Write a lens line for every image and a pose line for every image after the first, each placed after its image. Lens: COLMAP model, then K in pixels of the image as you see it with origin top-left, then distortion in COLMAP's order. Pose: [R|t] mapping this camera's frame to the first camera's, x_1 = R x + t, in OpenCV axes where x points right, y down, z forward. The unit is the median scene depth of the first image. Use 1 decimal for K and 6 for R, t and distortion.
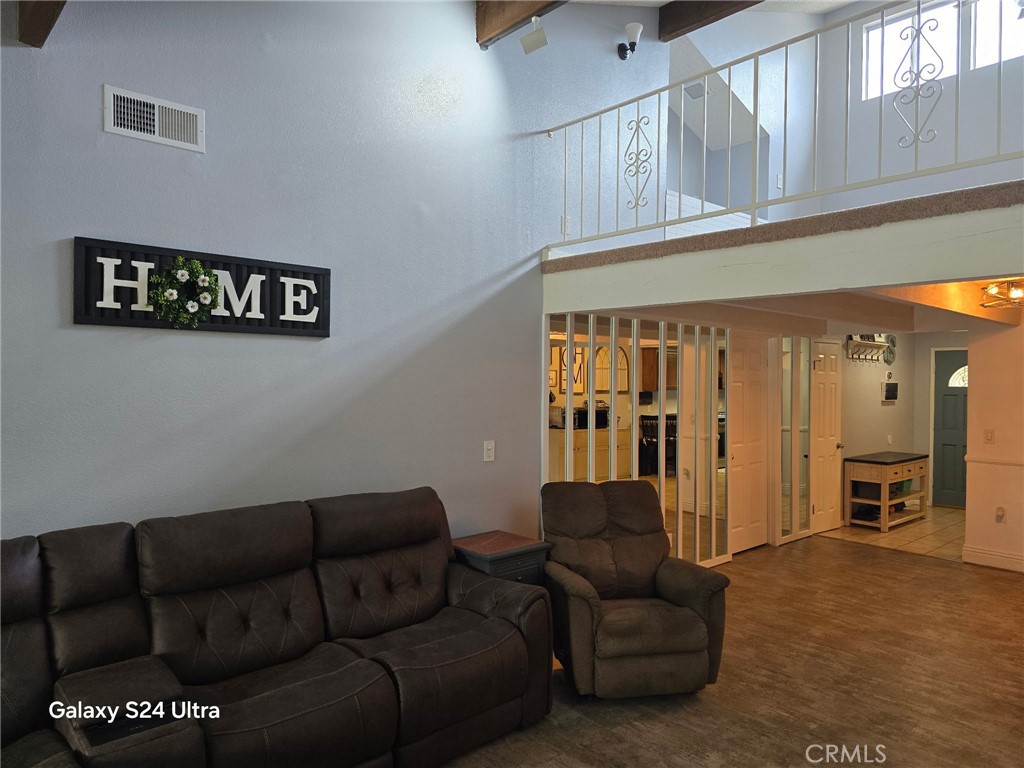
lens RADIAL K [[684.3, 0, 501.6], [0, 684.3, 379.8], [0, 0, 1]] dist [0.053958, -0.042805]
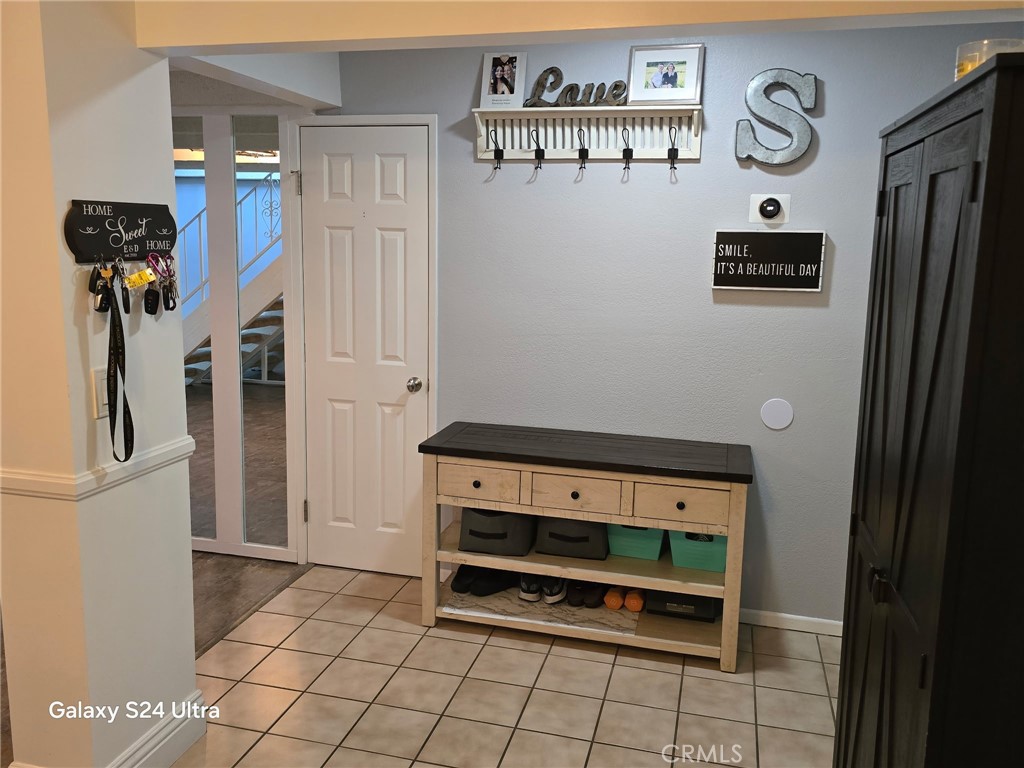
lens RADIAL K [[850.8, 0, 505.8], [0, 850.8, 374.7], [0, 0, 1]] dist [0.066750, -0.012659]
pose [[0.551303, 0.132947, -0.823644, 1.662697], [-0.018104, 0.988896, 0.147503, 0.026215], [0.834109, -0.066407, 0.547588, 1.386141]]
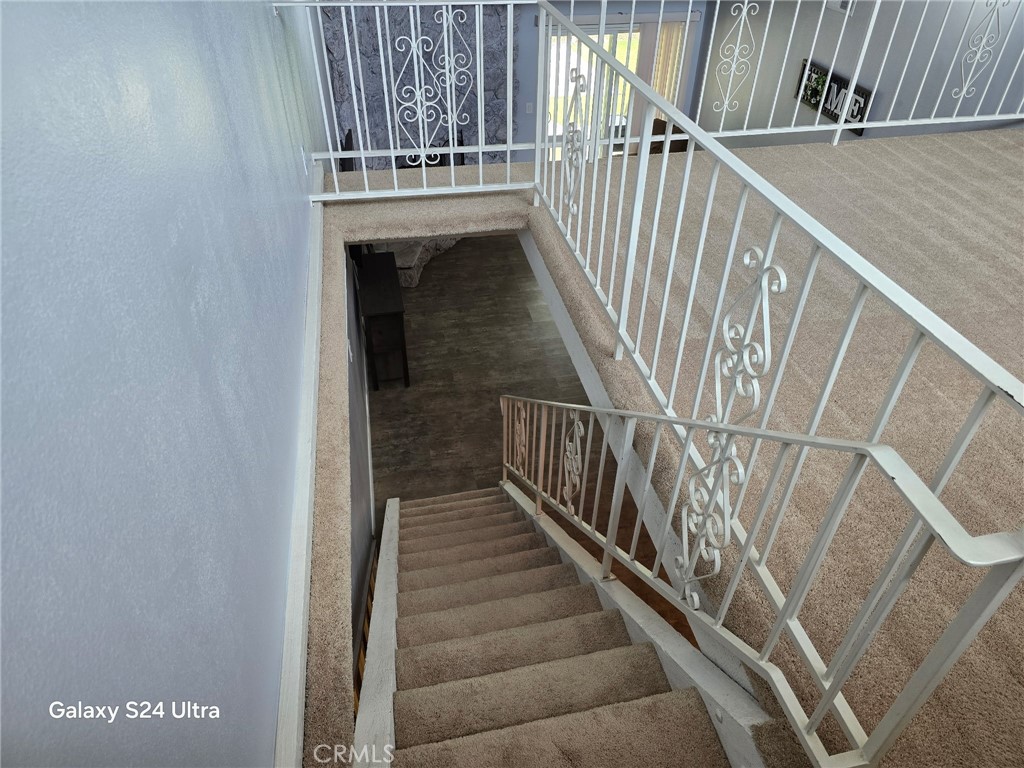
lens RADIAL K [[684.3, 0, 515.7], [0, 684.3, 378.5], [0, 0, 1]] dist [0.053958, -0.042805]
pose [[-0.500192, 0.523709, -0.689592, 1.366079], [-0.022782, 0.788139, 0.615076, -0.514841], [0.865615, 0.323366, -0.382289, 0.932280]]
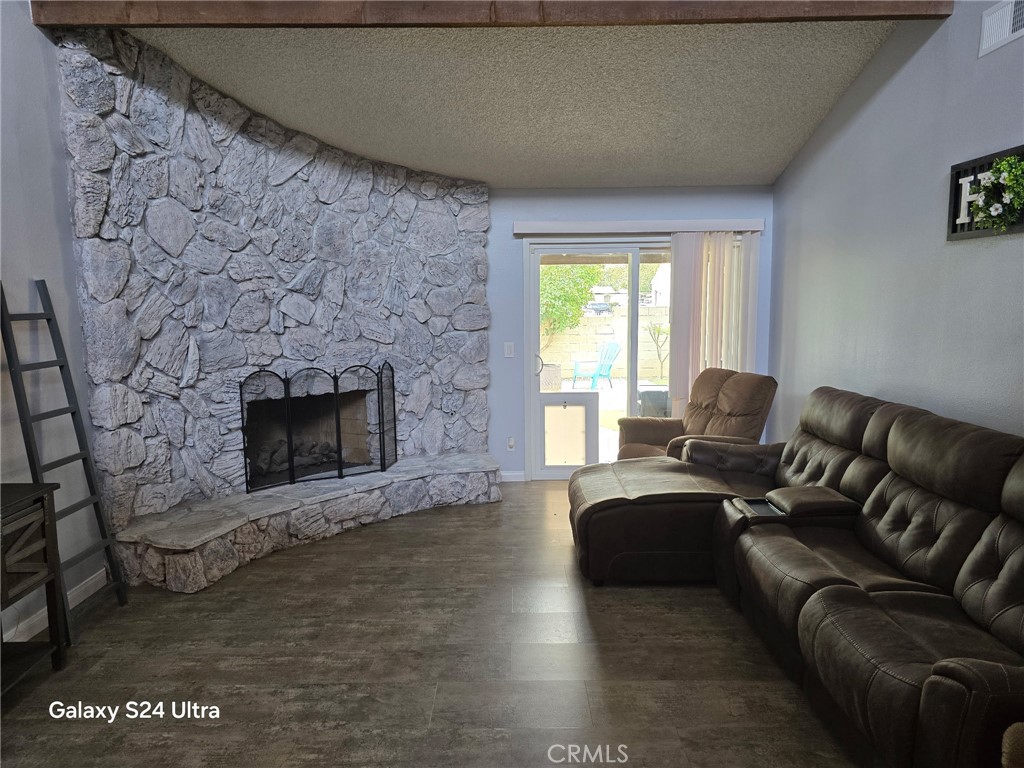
lens RADIAL K [[684.3, 0, 507.5], [0, 684.3, 376.5], [0, 0, 1]] dist [0.053958, -0.042805]
pose [[-0.667856, 0.083228, -0.739623, 0.527070], [0.000236, 0.993752, 0.111611, 0.011623], [0.744291, 0.074365, -0.663703, 0.829560]]
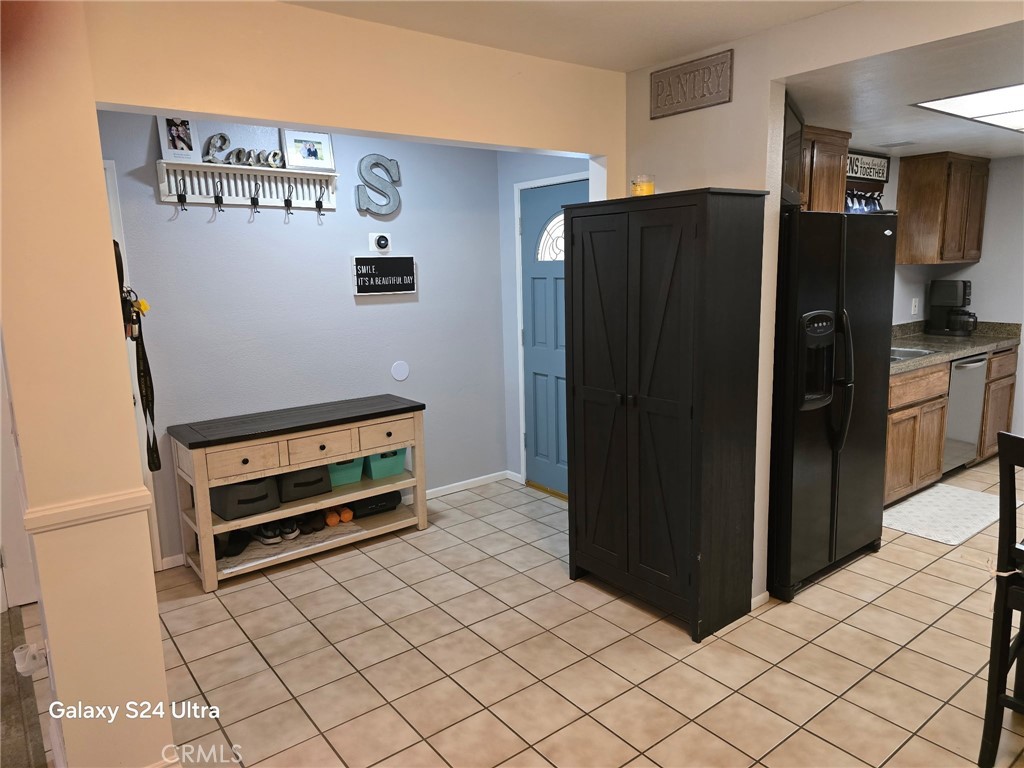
lens RADIAL K [[684.3, 0, 519.7], [0, 684.3, 377.9], [0, 0, 1]] dist [0.053958, -0.042805]
pose [[0.997620, -0.025991, -0.063865, 1.394073], [0.035857, 0.986697, 0.158565, 0.030480], [0.058894, -0.160477, 0.985281, 1.037839]]
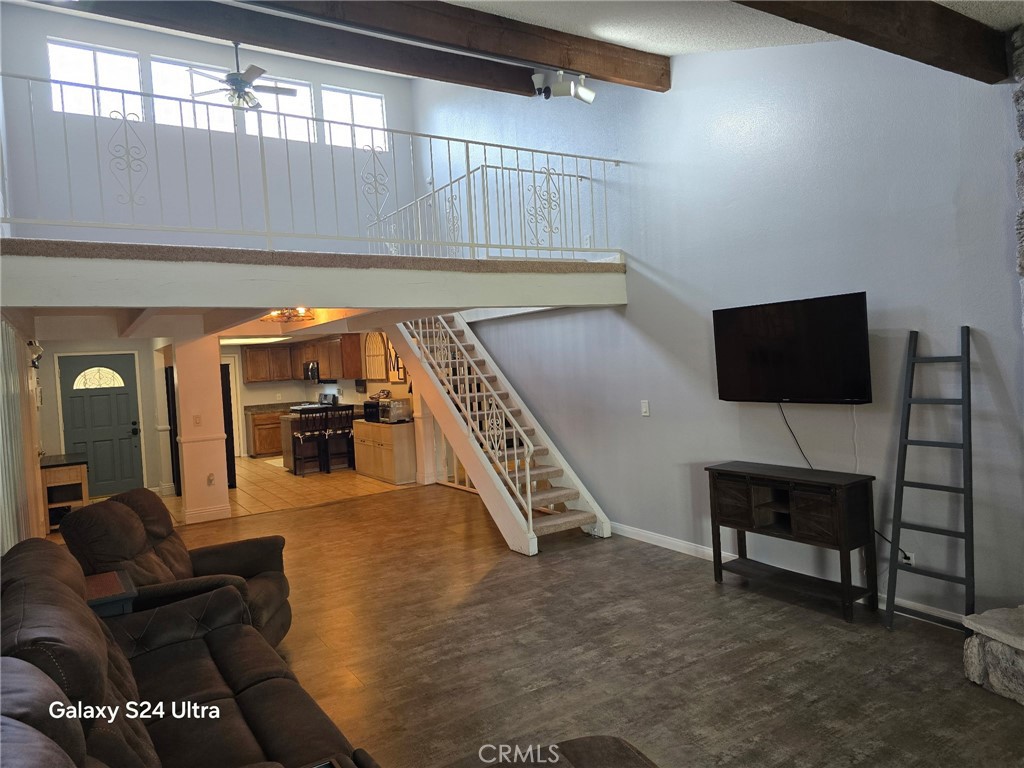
lens RADIAL K [[684.3, 0, 522.3], [0, 684.3, 375.9], [0, 0, 1]] dist [0.053958, -0.042805]
pose [[0.145471, -0.042770, 0.988438, -0.670061], [0.060347, 0.997589, 0.034285, -0.010556], [-0.987520, 0.054661, 0.147701, 0.322694]]
